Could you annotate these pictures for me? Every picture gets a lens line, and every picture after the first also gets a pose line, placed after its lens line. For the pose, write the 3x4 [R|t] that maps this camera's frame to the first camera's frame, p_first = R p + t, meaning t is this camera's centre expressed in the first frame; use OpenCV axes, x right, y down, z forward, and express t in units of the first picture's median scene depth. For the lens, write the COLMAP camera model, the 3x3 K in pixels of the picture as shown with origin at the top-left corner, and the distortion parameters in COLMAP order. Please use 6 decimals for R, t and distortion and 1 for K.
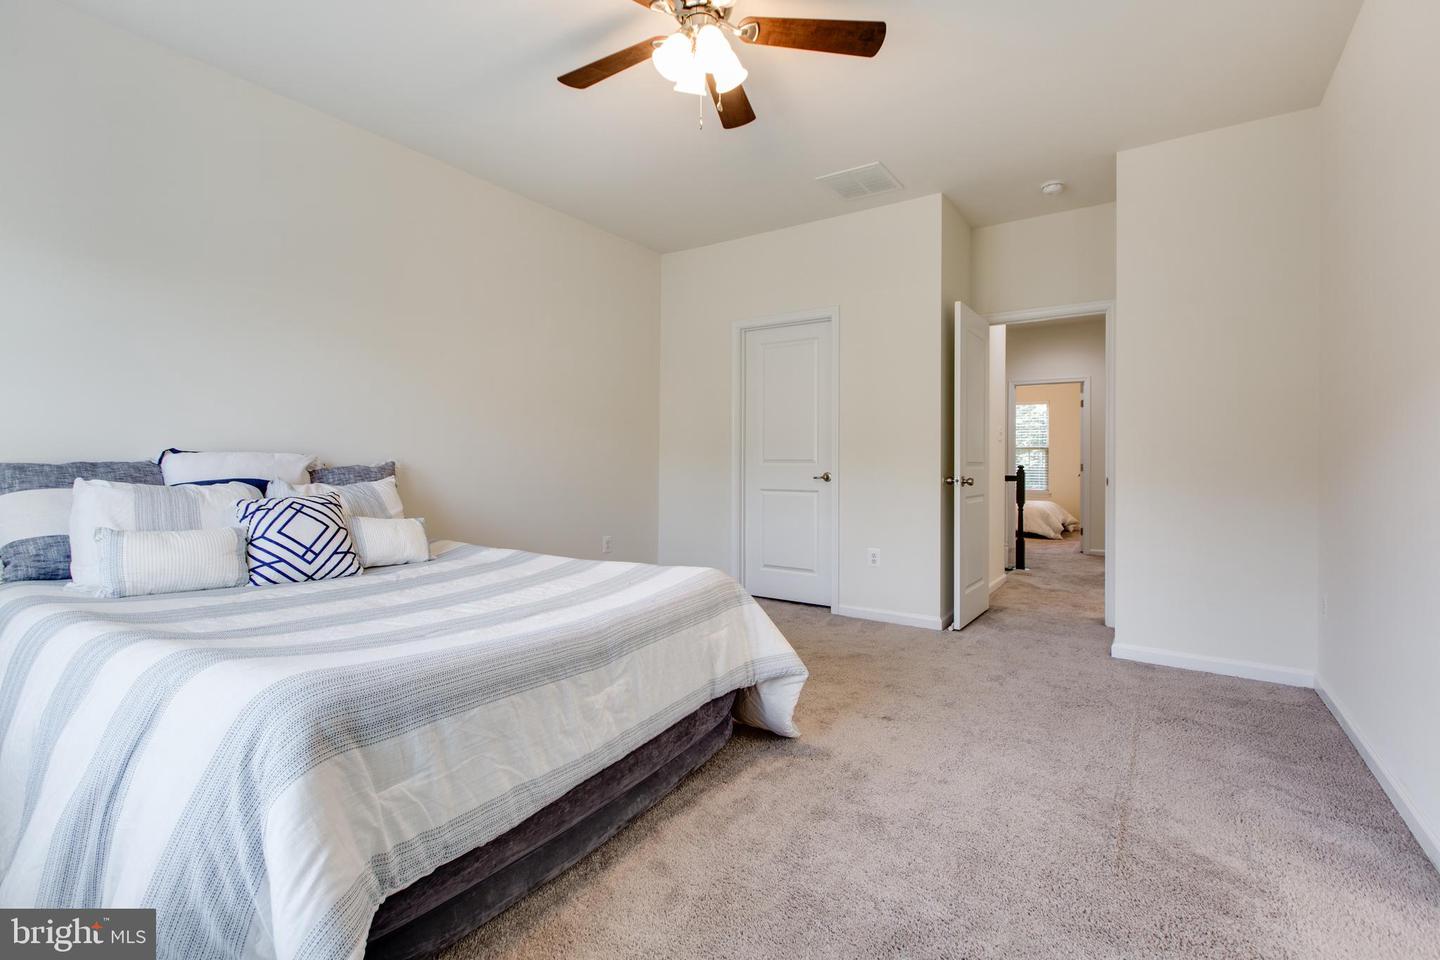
lens RADIAL K [[657.6, 0, 723.4], [0, 657.6, 476.4], [0, 0, 1]] dist [0.012415, -0.000520]
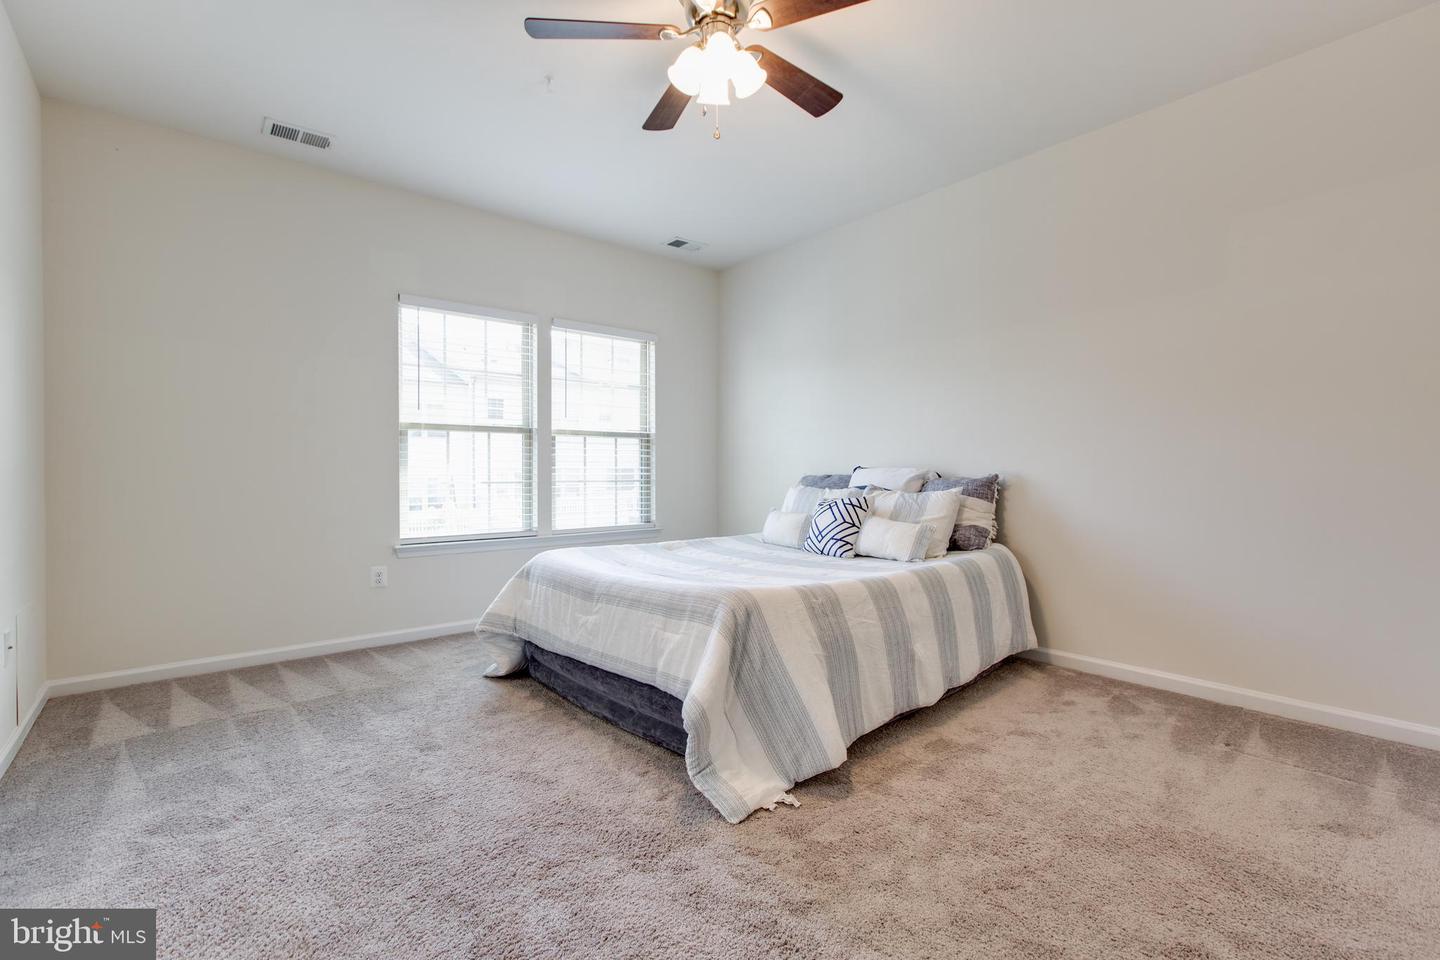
lens RADIAL K [[657.6, 0, 717.8], [0, 657.6, 480.3], [0, 0, 1]] dist [0.012415, -0.000520]
pose [[-0.283057, 0.006795, -0.959079, 0.874868], [-0.018290, 0.999755, 0.012481, -0.023979], [0.958929, 0.021074, -0.282863, 1.203130]]
